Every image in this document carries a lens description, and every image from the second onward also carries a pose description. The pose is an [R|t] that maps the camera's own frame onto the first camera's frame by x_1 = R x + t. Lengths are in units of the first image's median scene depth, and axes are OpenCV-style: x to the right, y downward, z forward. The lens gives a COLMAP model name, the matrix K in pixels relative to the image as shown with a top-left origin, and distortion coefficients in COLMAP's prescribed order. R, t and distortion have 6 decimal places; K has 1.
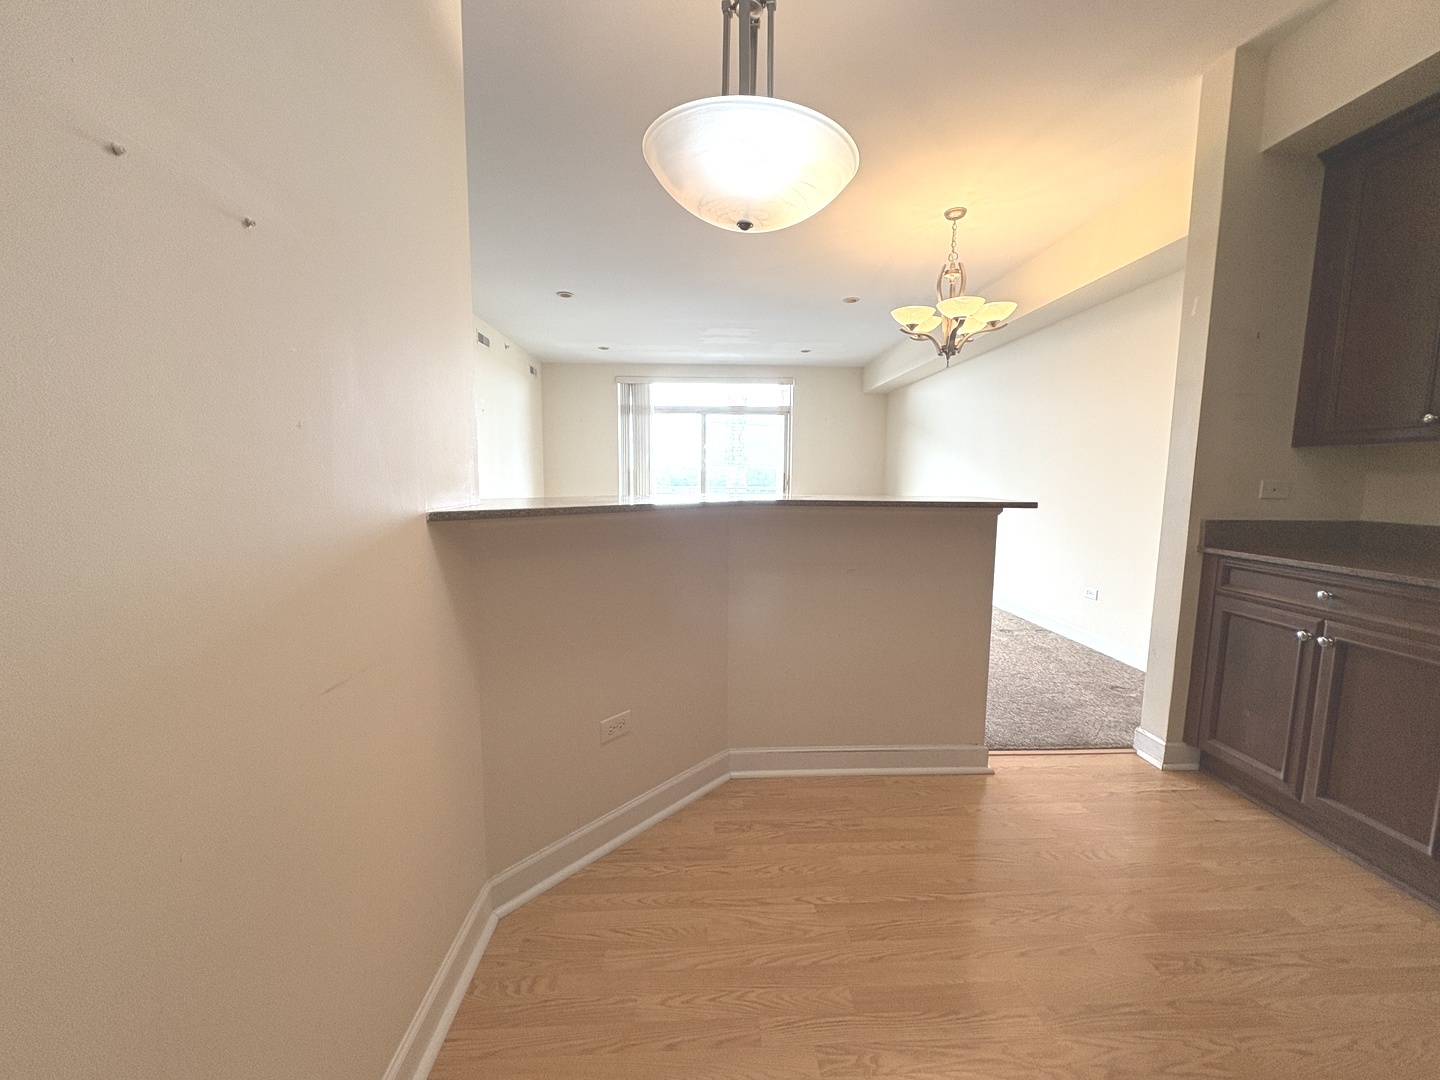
lens RADIAL K [[573.2, 0, 722.7], [0, 573.2, 538.2], [0, 0, 1]] dist [0.005408, -0.000612]
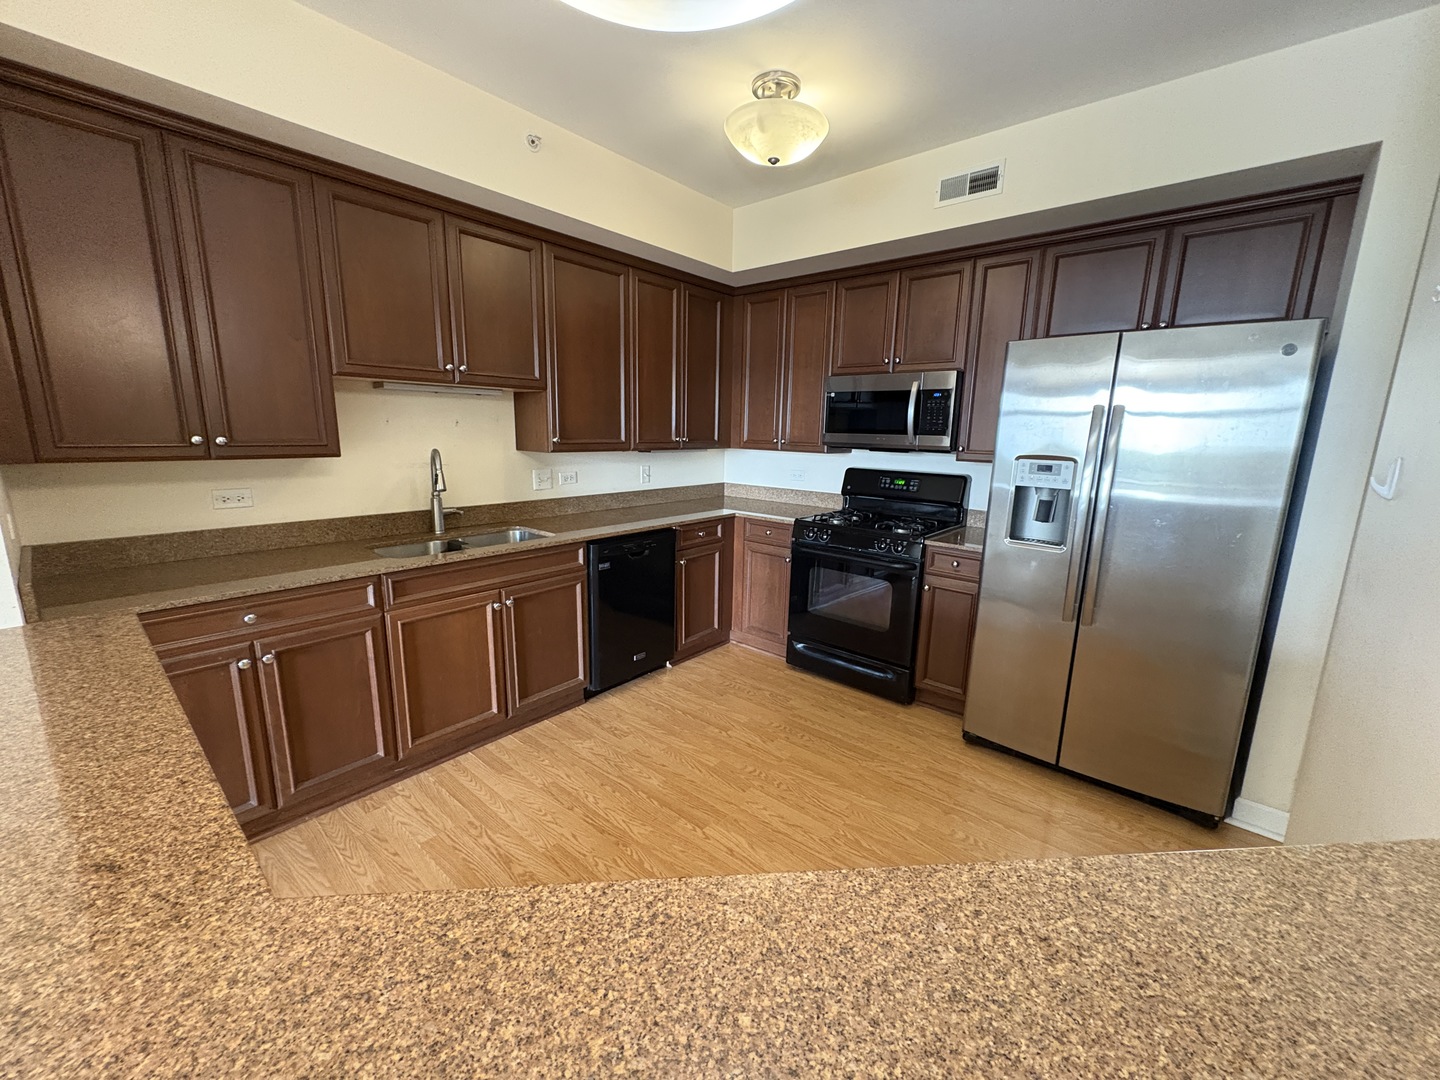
lens RADIAL K [[573.2, 0, 720.5], [0, 573.2, 537.9], [0, 0, 1]] dist [0.005408, -0.000612]
pose [[-0.726767, -0.155693, 0.669006, -0.197528], [0.047565, 0.960227, 0.275138, -0.254842], [-0.685235, 0.231783, -0.690456, 1.016199]]
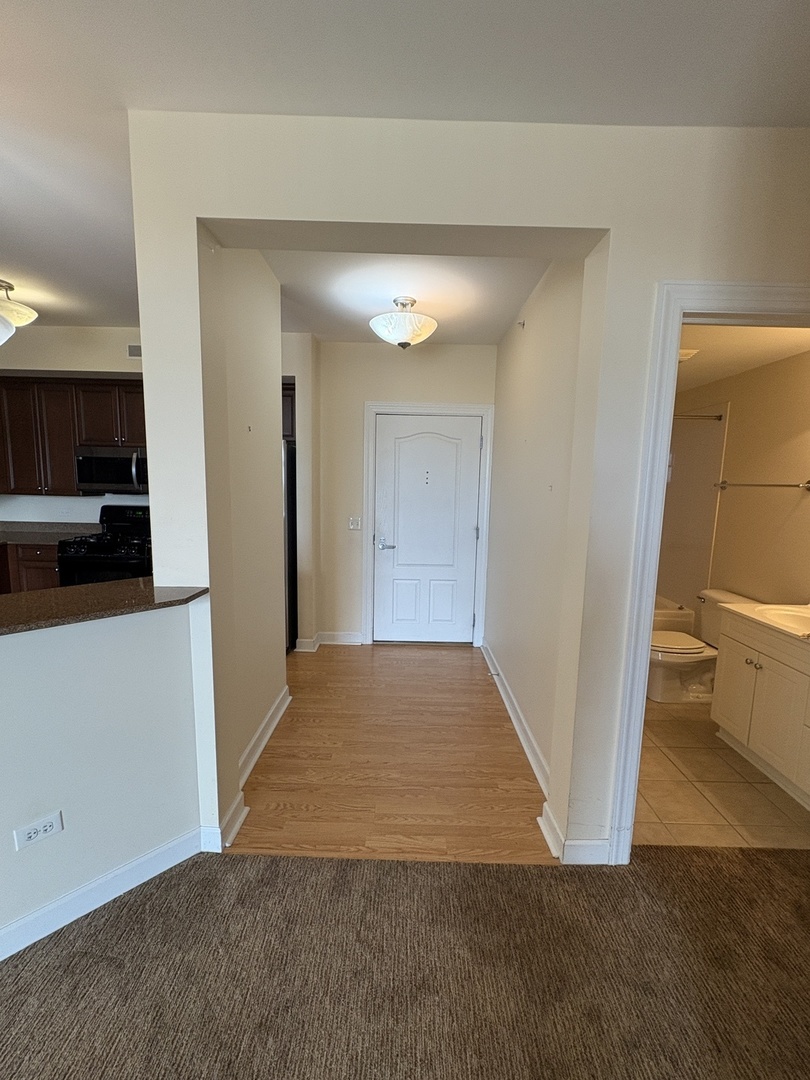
lens RADIAL K [[459.3, 0, 405.0], [0, 459.3, 540.4], [0, 0, 1]] dist [0.000061, -0.000087]
pose [[-0.997655, -0.041164, 0.054685, -0.839317], [-0.027191, 0.971551, 0.235265, -0.347600], [-0.062813, 0.233226, -0.970392, 1.537444]]
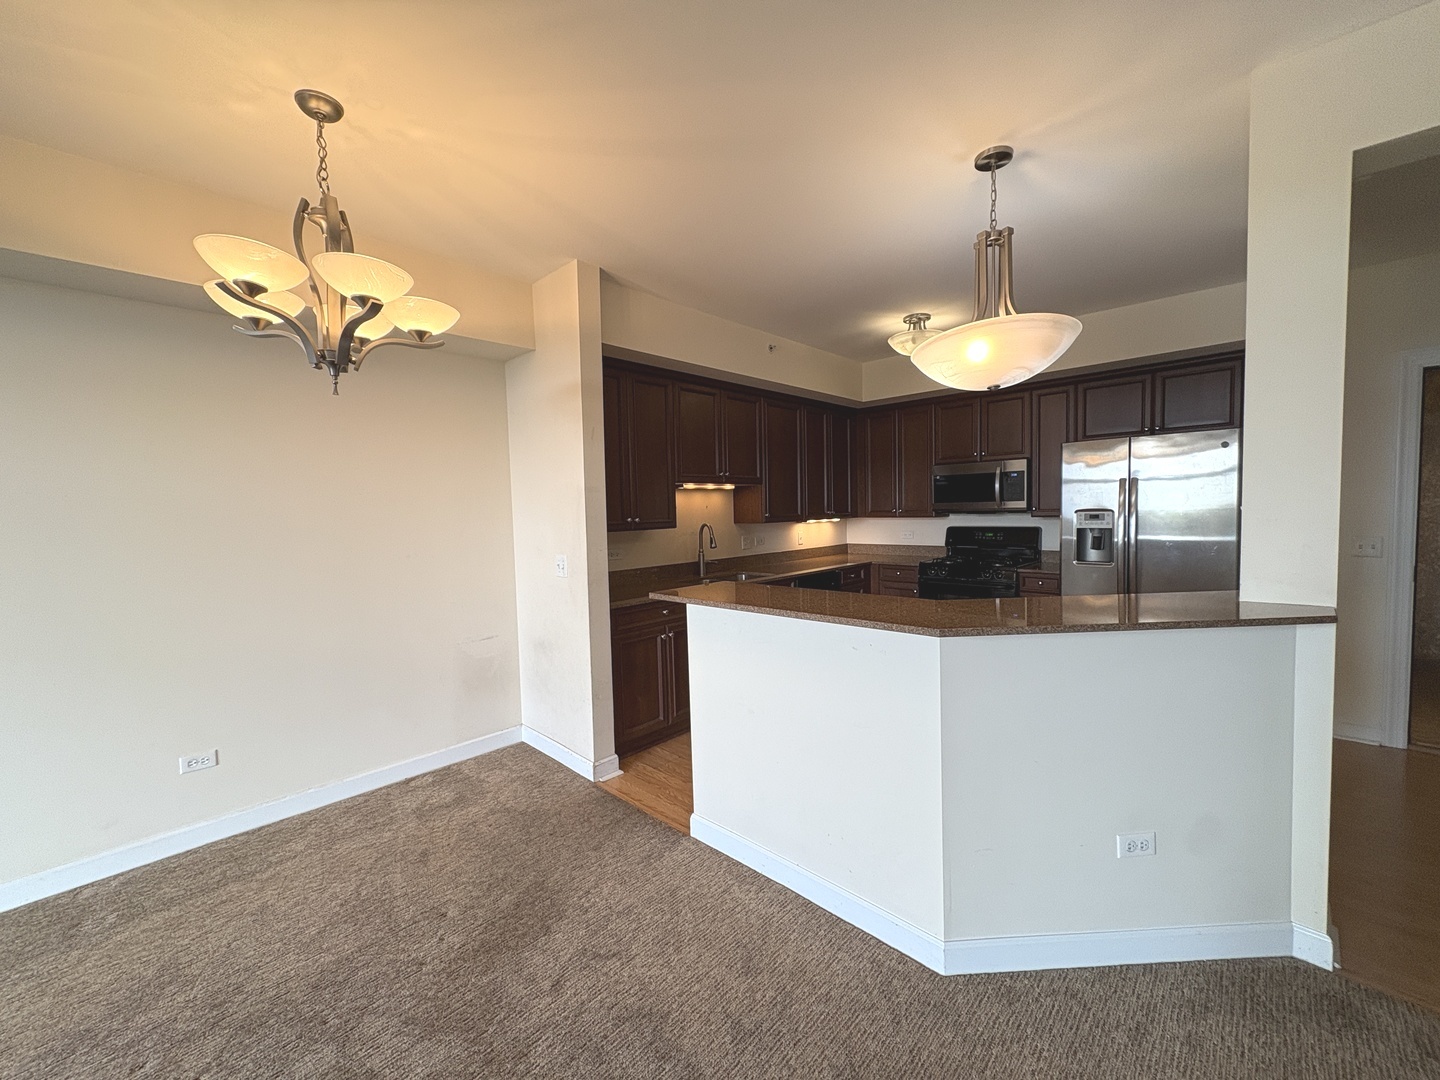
lens RADIAL K [[573.2, 0, 720.6], [0, 573.2, 536.7], [0, 0, 1]] dist [0.005408, -0.000612]
pose [[-0.687157, -0.028906, 0.725933, -0.415727], [0.098806, 0.986206, 0.132798, -0.351771], [-0.719758, 0.162980, -0.674823, 1.949006]]
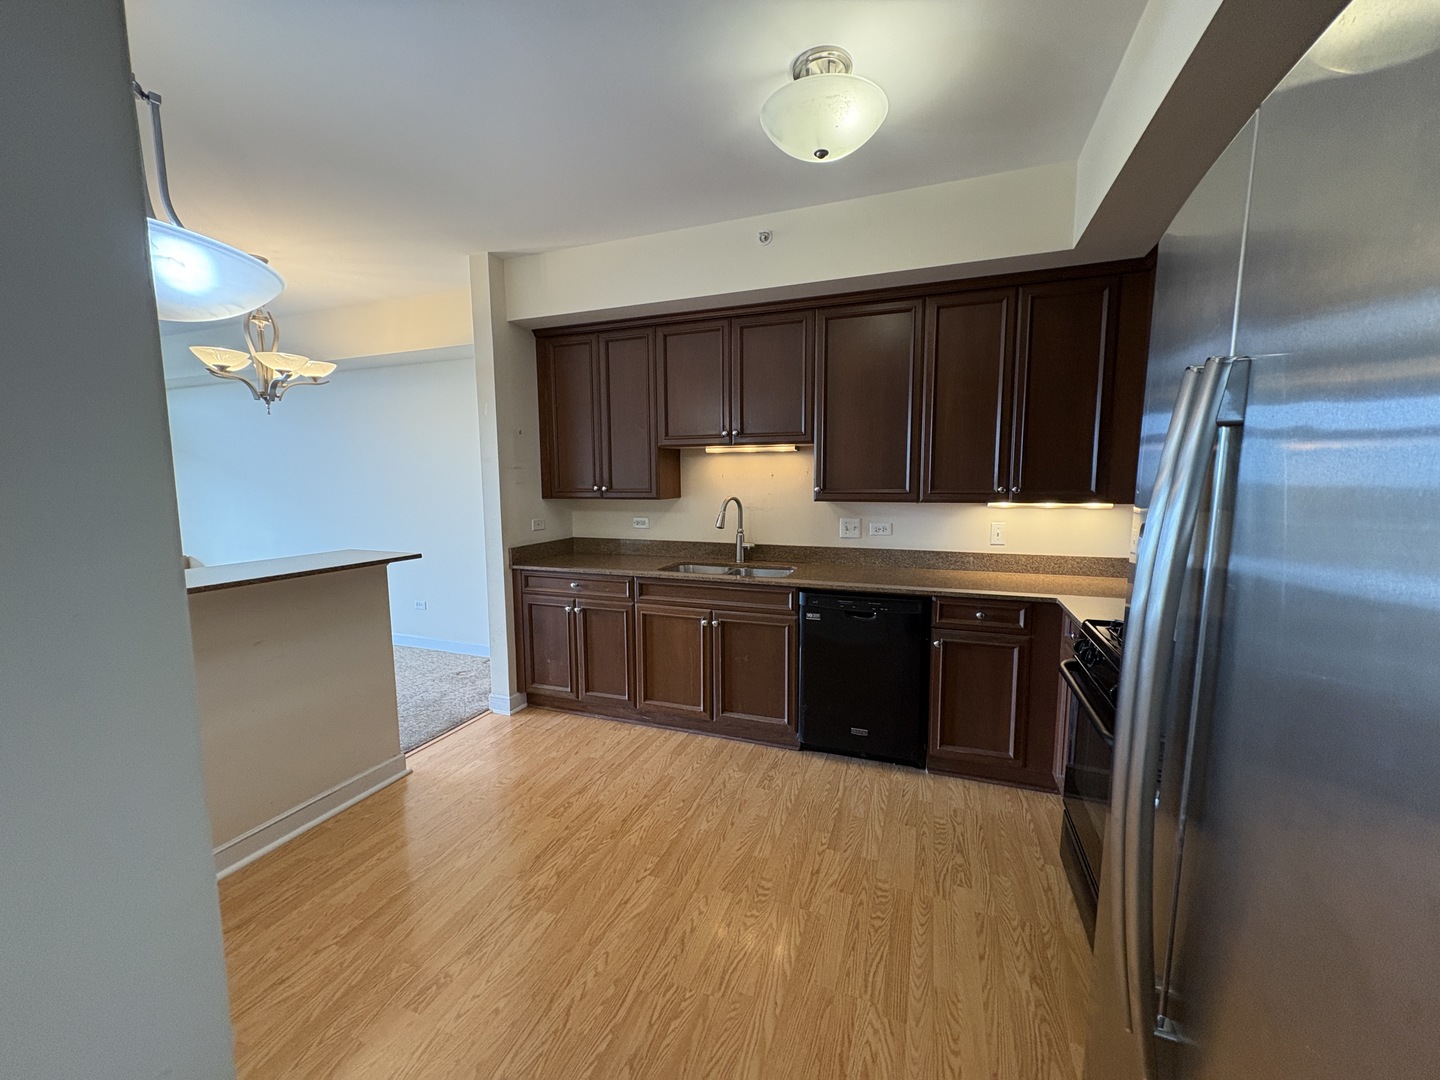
lens RADIAL K [[573.2, 0, 721.3], [0, 573.2, 535.7], [0, 0, 1]] dist [0.005408, -0.000612]
pose [[0.397618, -0.106403, 0.911361, -0.387520], [0.111306, 0.991512, 0.067199, -0.118476], [-0.910775, 0.074720, 0.406086, -0.168542]]
